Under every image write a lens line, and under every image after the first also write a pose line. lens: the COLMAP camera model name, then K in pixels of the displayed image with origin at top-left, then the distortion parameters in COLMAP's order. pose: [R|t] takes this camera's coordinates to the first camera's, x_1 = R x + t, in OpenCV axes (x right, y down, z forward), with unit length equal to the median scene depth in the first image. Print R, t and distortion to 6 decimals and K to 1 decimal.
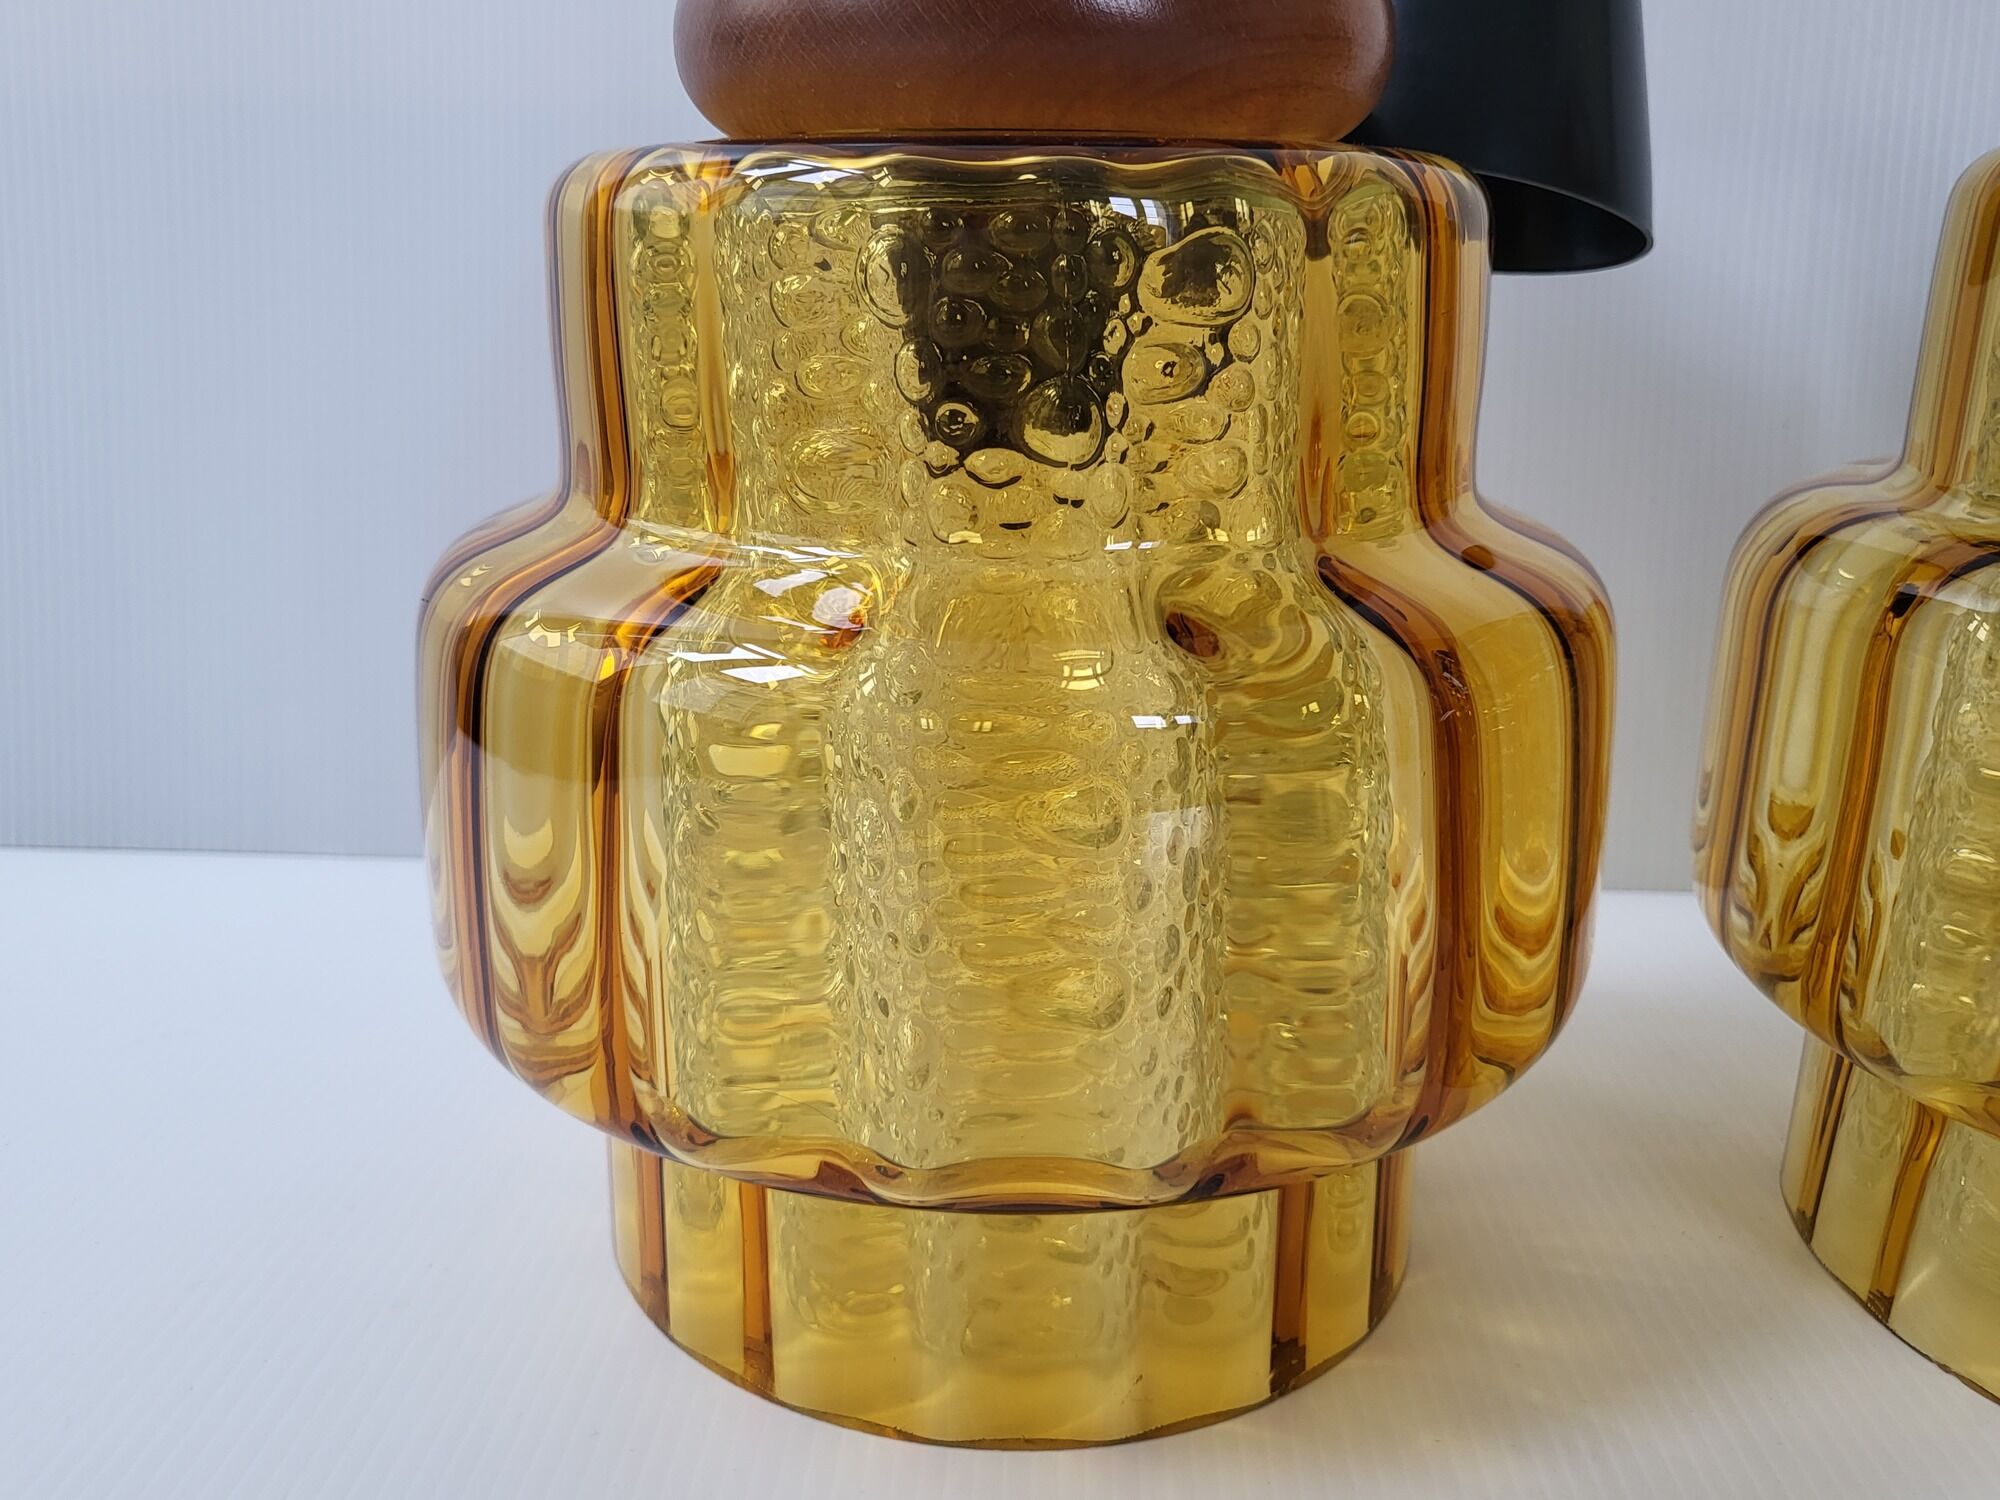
lens RADIAL K [[1526.9, 0, 1010.5], [0, 1526.9, 755.1], [0, 0, 1]] dist [0.094089, 0.003426]
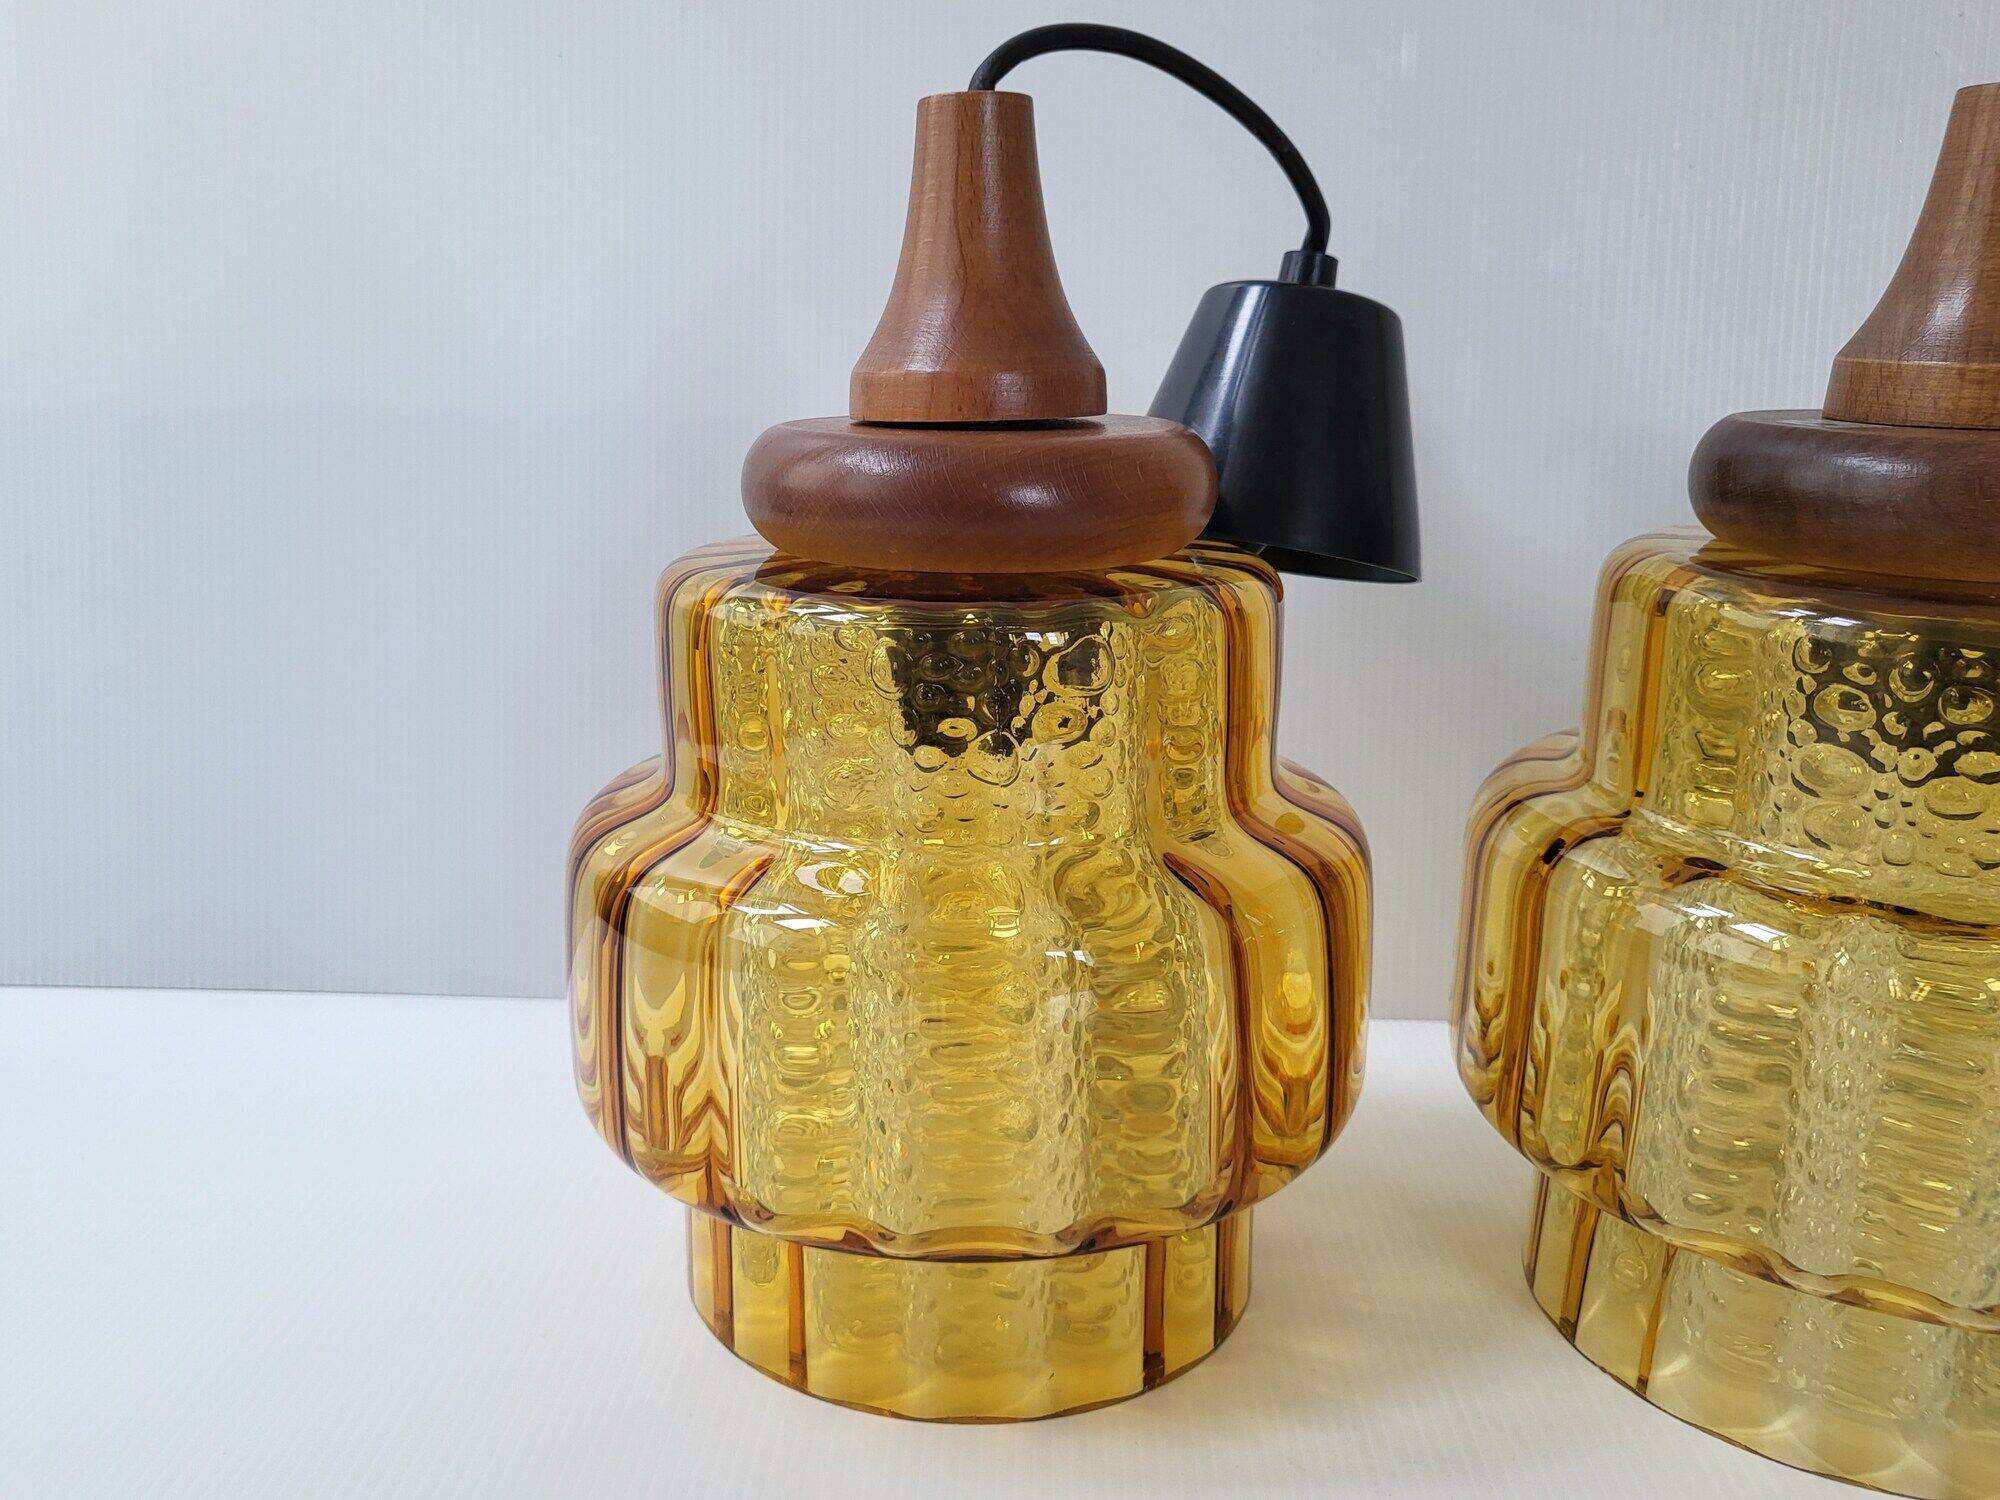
lens RADIAL K [[1493.4, 0, 991.8], [0, 1493.4, 743.7], [0, 0, 1]] dist [0.073511, -0.003092]
pose [[0.999991, -0.004085, -0.001220, 0.029724], [0.003992, 0.997624, -0.068778, -0.113266], [0.001498, 0.068773, 0.997631, -0.518684]]
